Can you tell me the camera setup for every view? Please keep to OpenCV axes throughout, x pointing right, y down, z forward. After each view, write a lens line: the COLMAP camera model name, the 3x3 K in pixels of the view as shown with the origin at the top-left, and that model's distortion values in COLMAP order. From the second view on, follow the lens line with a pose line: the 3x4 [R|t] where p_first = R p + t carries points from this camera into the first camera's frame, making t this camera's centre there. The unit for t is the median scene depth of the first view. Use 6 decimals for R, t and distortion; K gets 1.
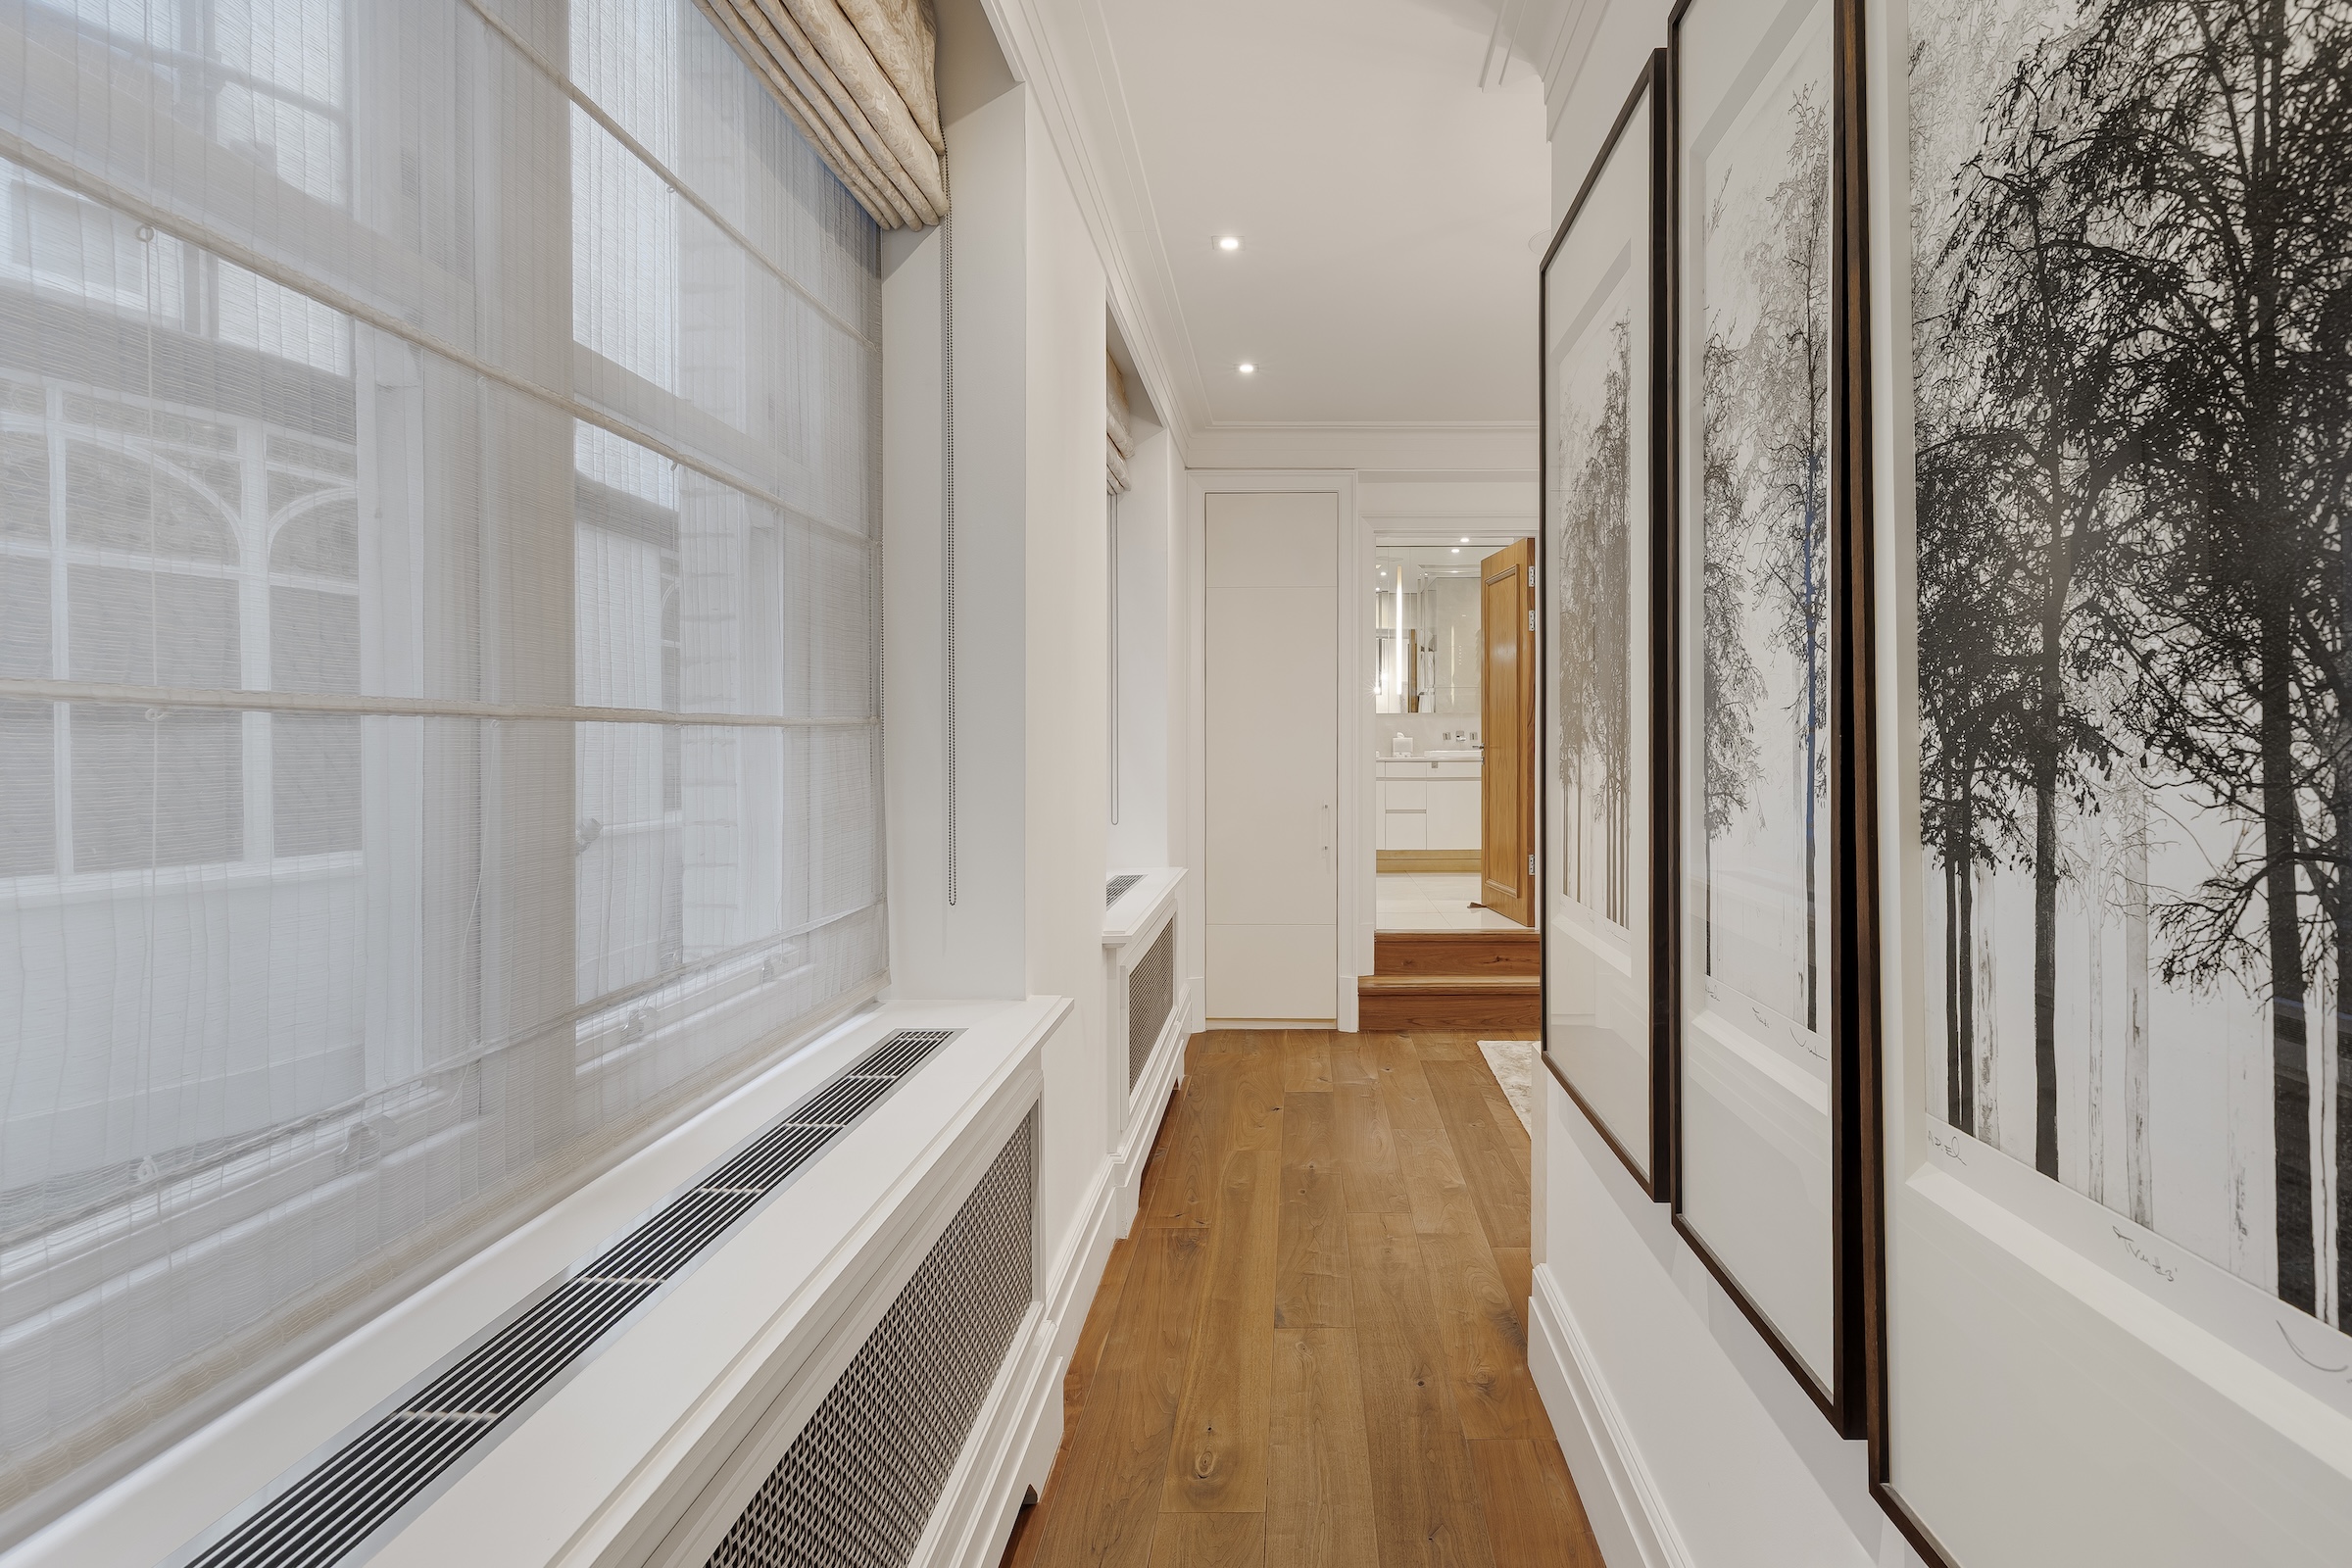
lens RADIAL K [[1060.9, 0, 1178.9], [0, 1060.9, 759.0], [0, 0, 1]] dist [0.005213, -0.000399]
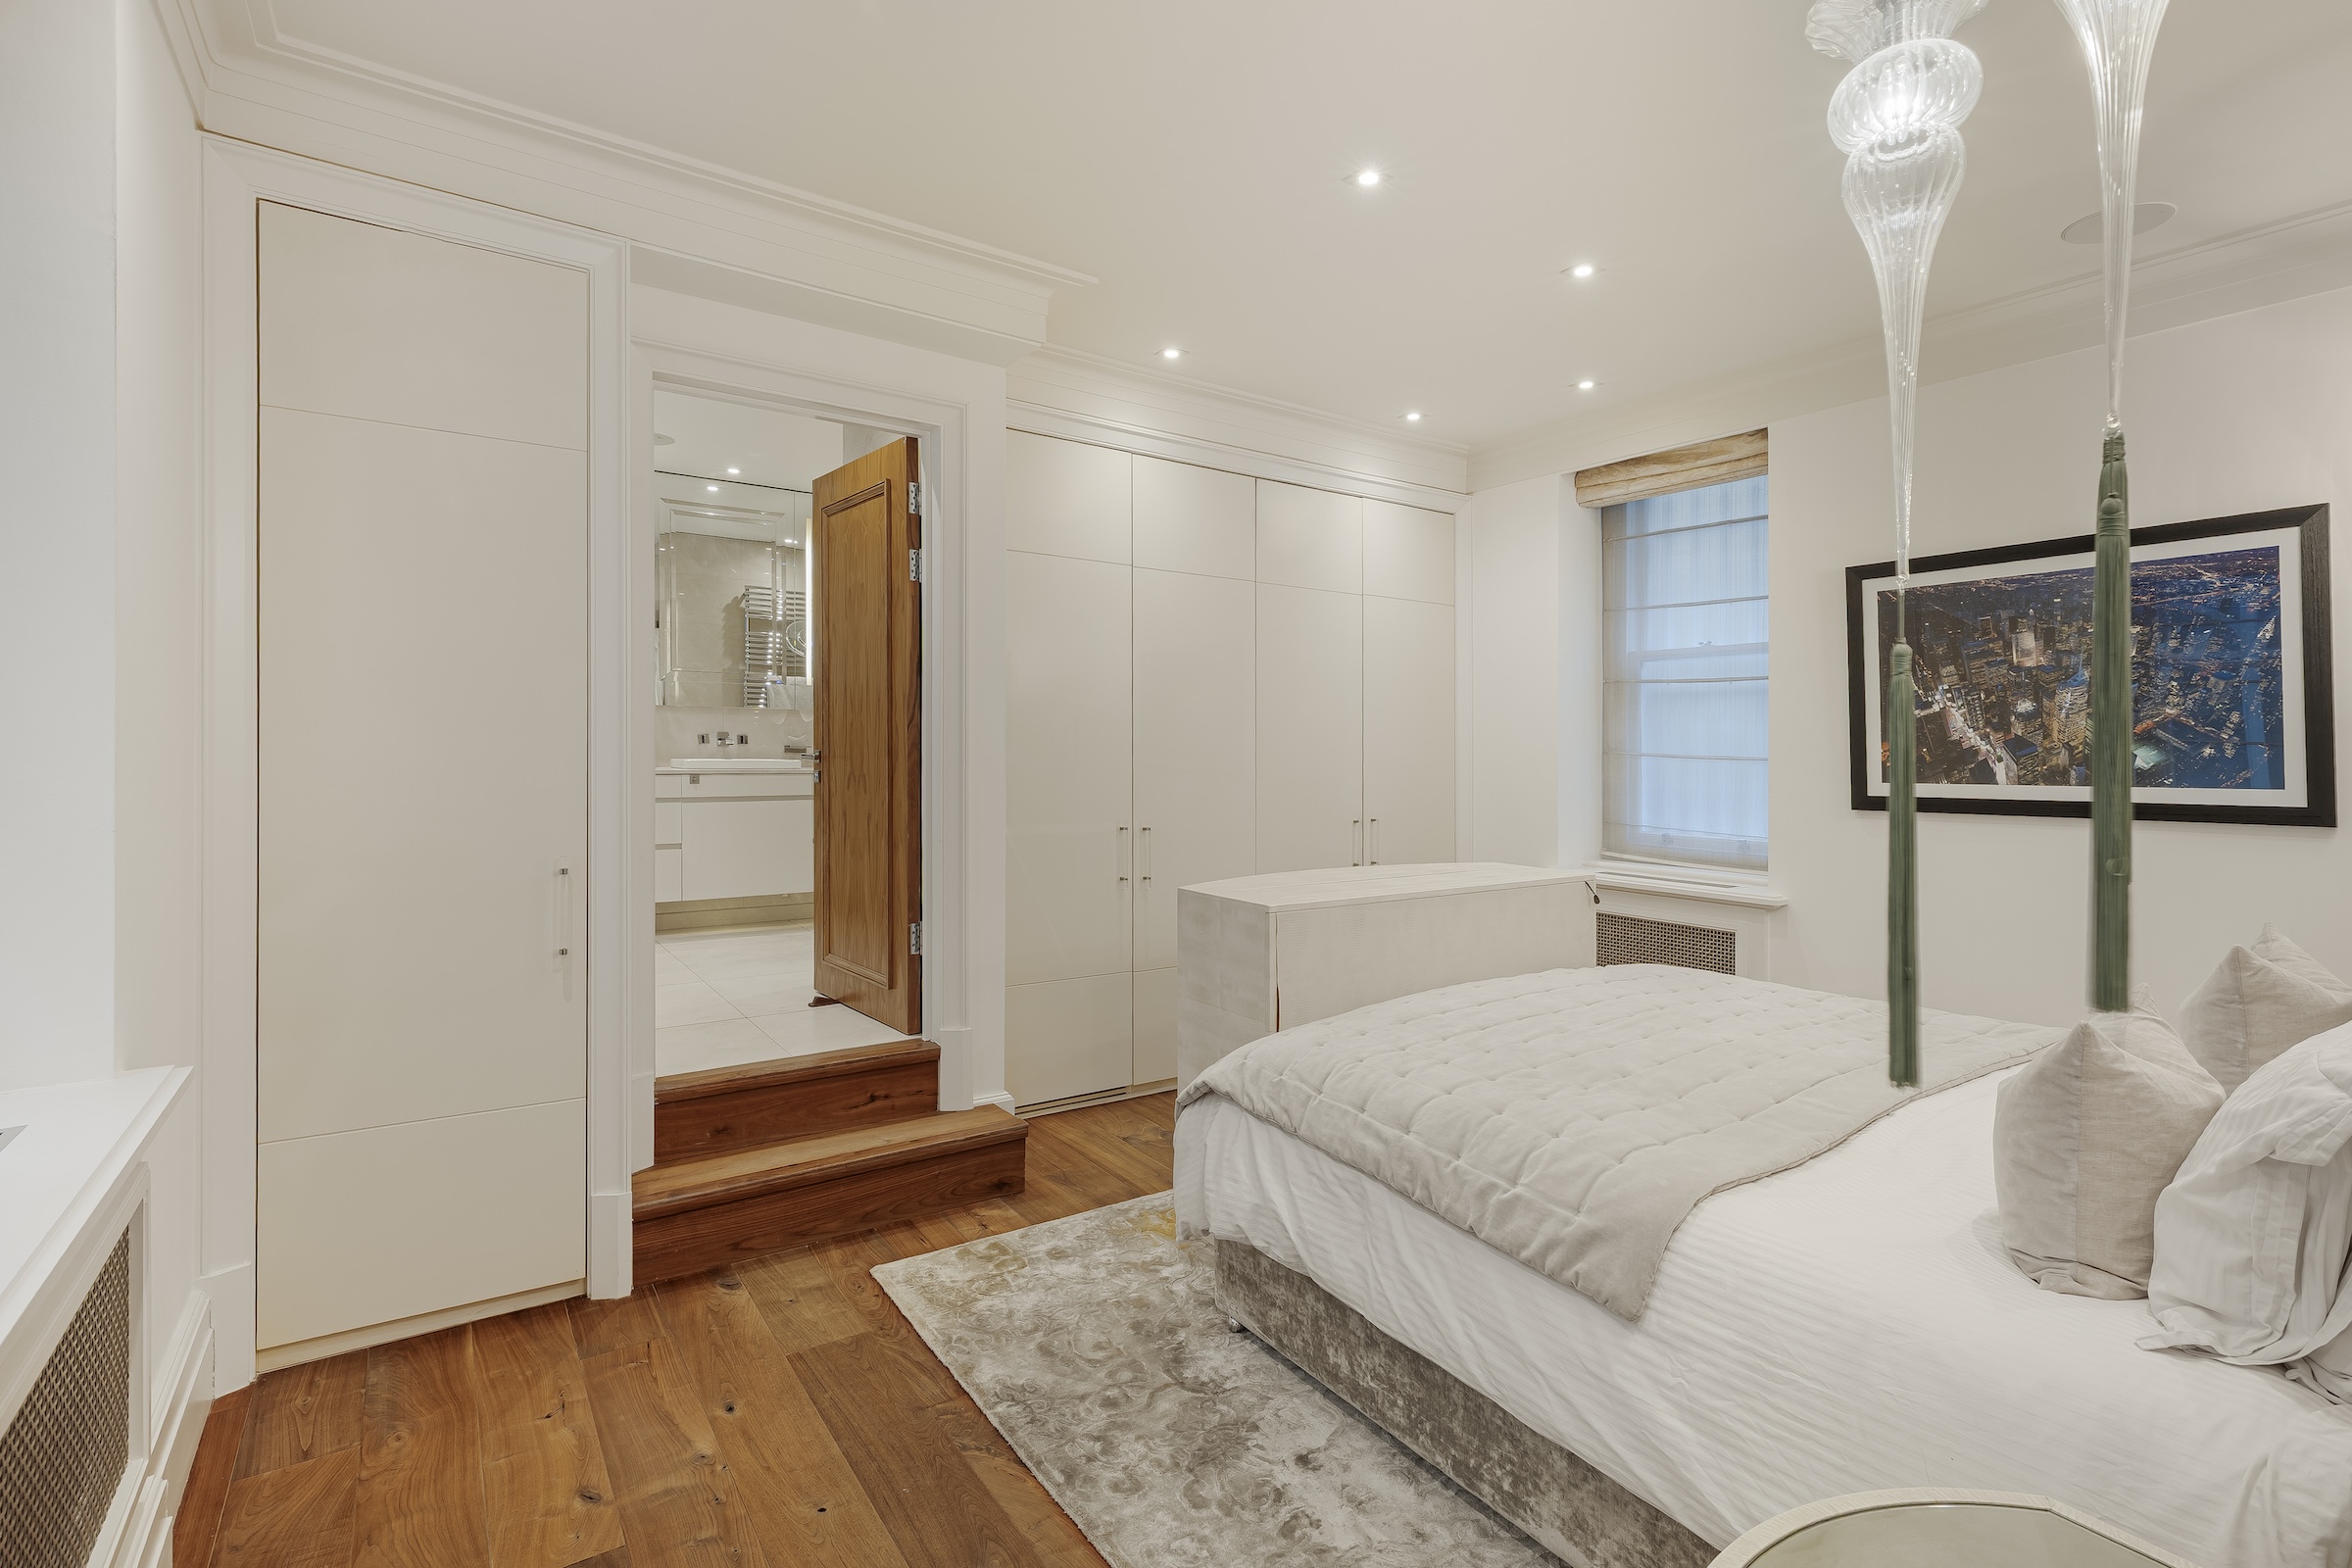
lens RADIAL K [[1060.9, 0, 1165.4], [0, 1060.9, 767.8], [0, 0, 1]] dist [0.005213, -0.000399]
pose [[0.753165, 0.000104, 0.657832, 0.019004], [-0.003535, 0.999986, 0.003889, -0.009473], [-0.657822, -0.005255, 0.753155, 0.422338]]
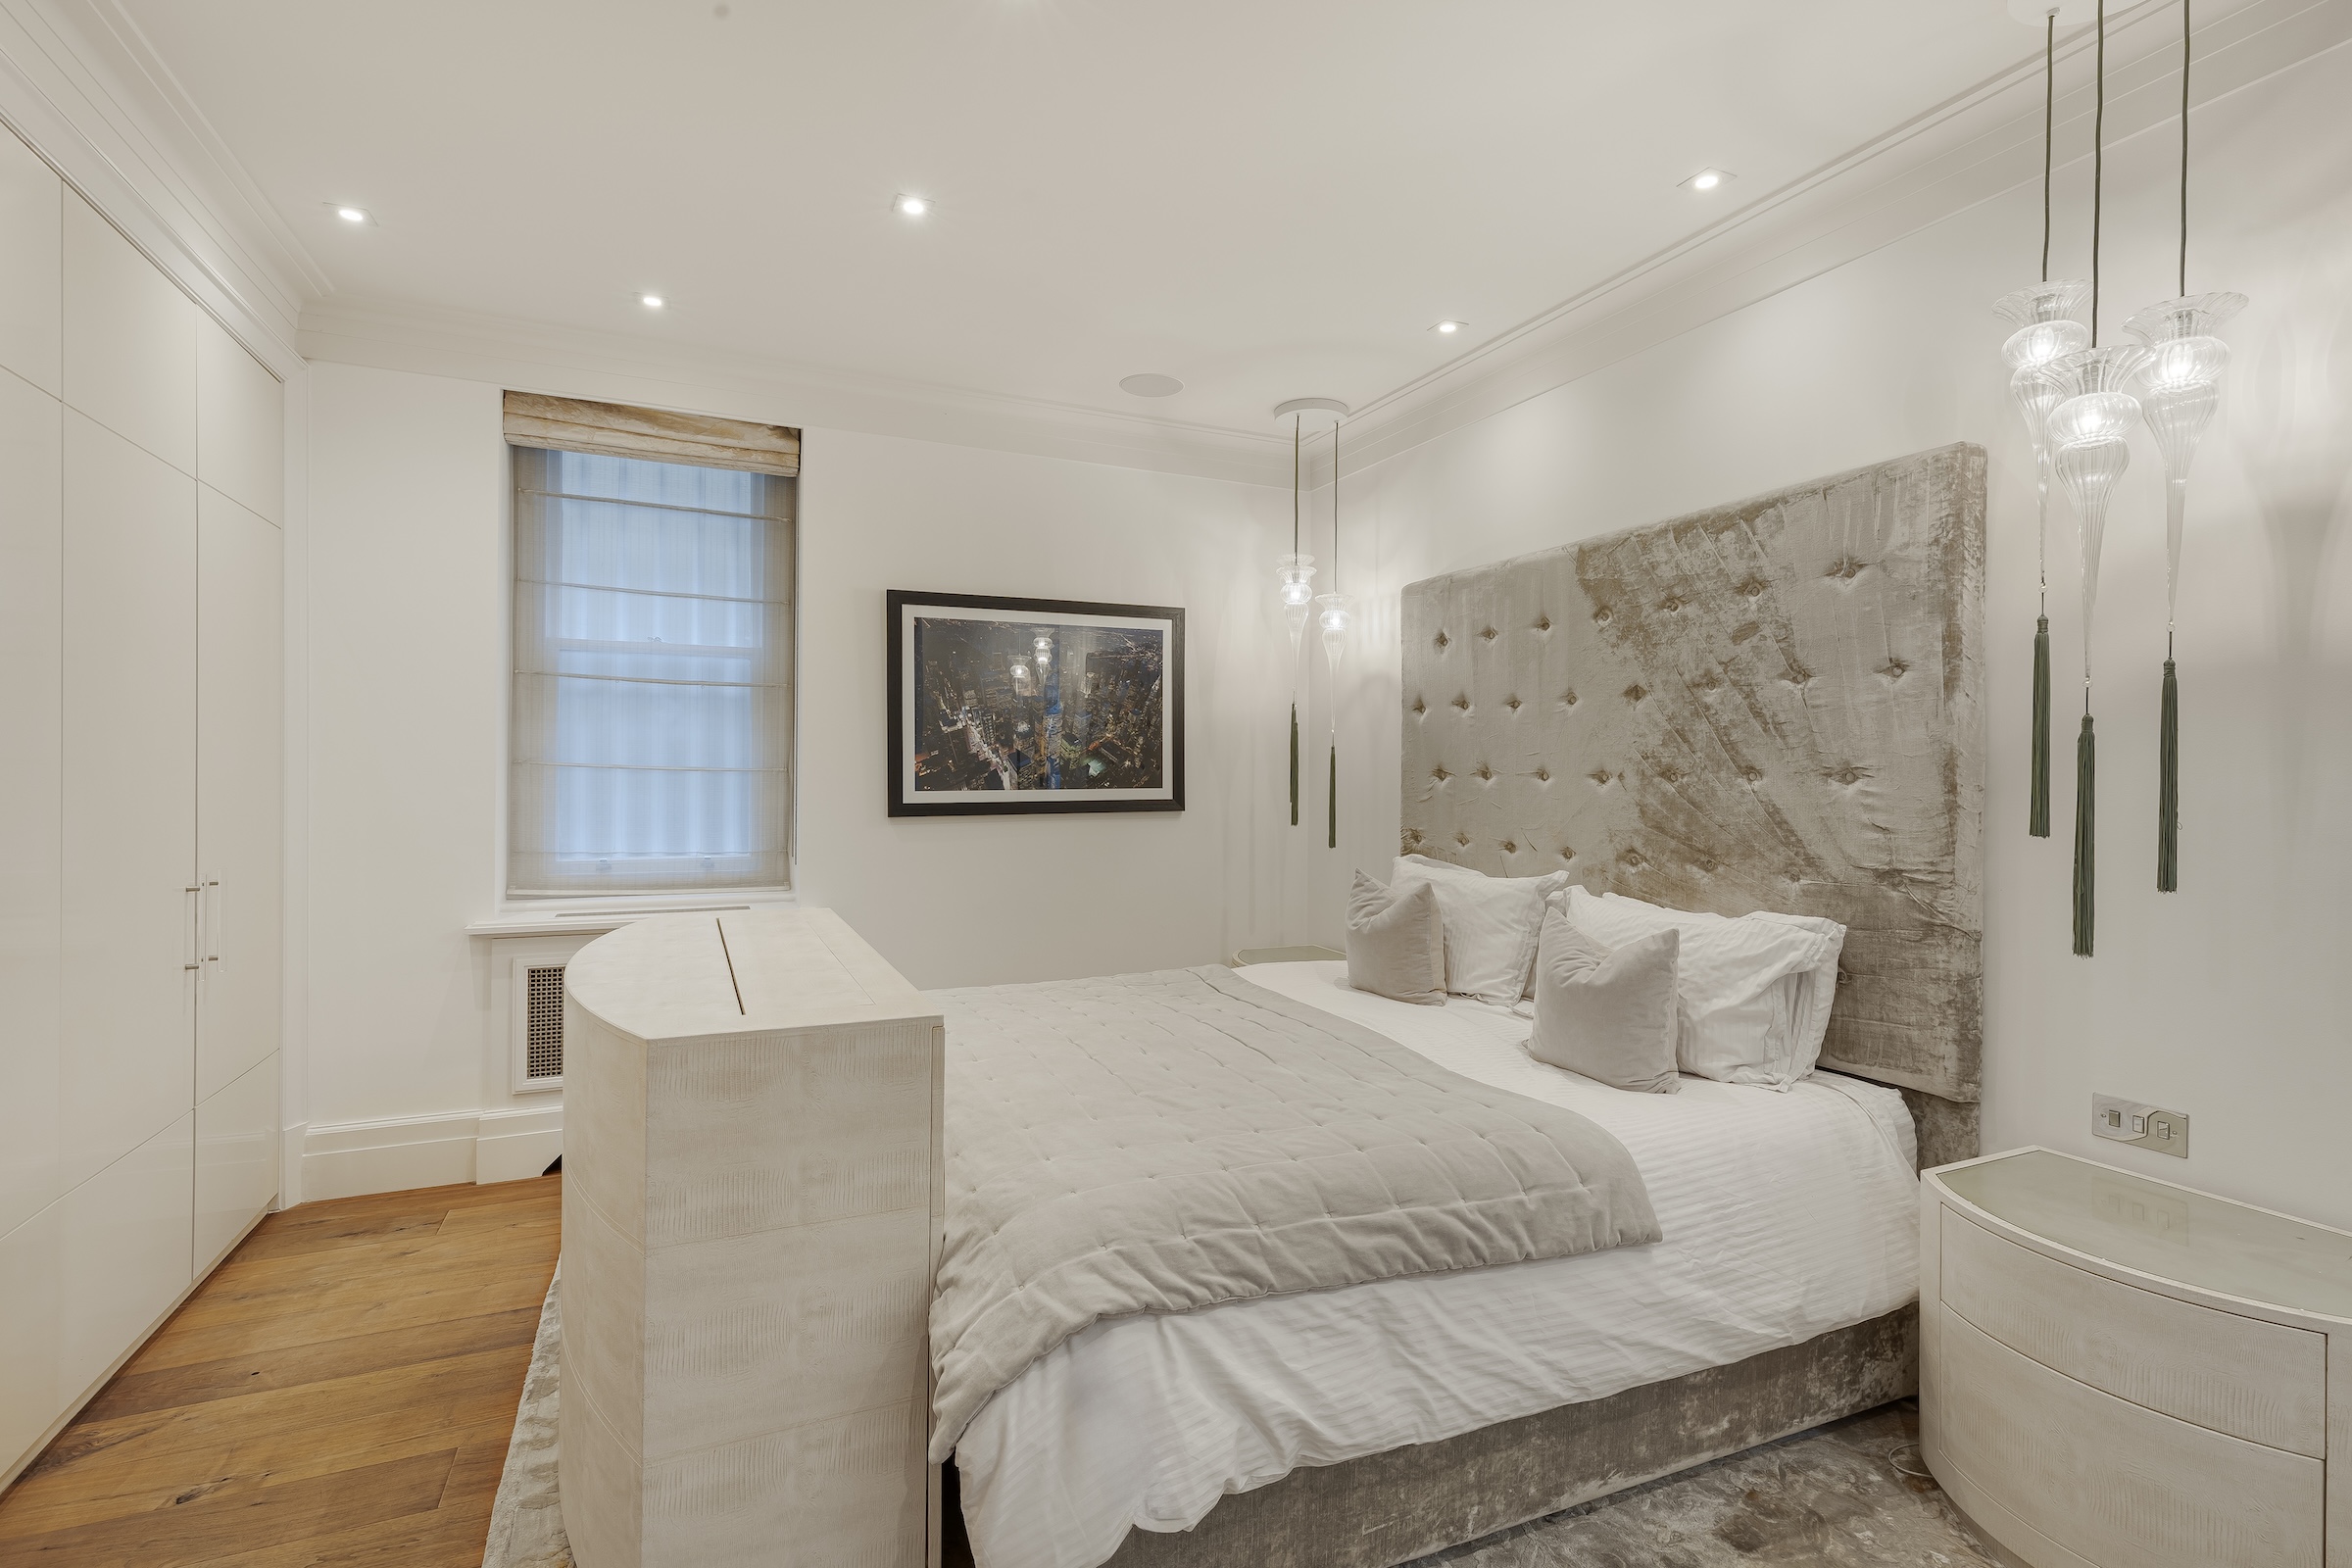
lens RADIAL K [[1060.9, 0, 1160.0], [0, 1060.9, 767.7], [0, 0, 1]] dist [0.005213, -0.000399]
pose [[-0.494939, 0.001542, 0.868926, 0.074512], [0.006766, 0.999975, 0.002079, -0.015510], [-0.868901, 0.006908, -0.494937, 0.823357]]
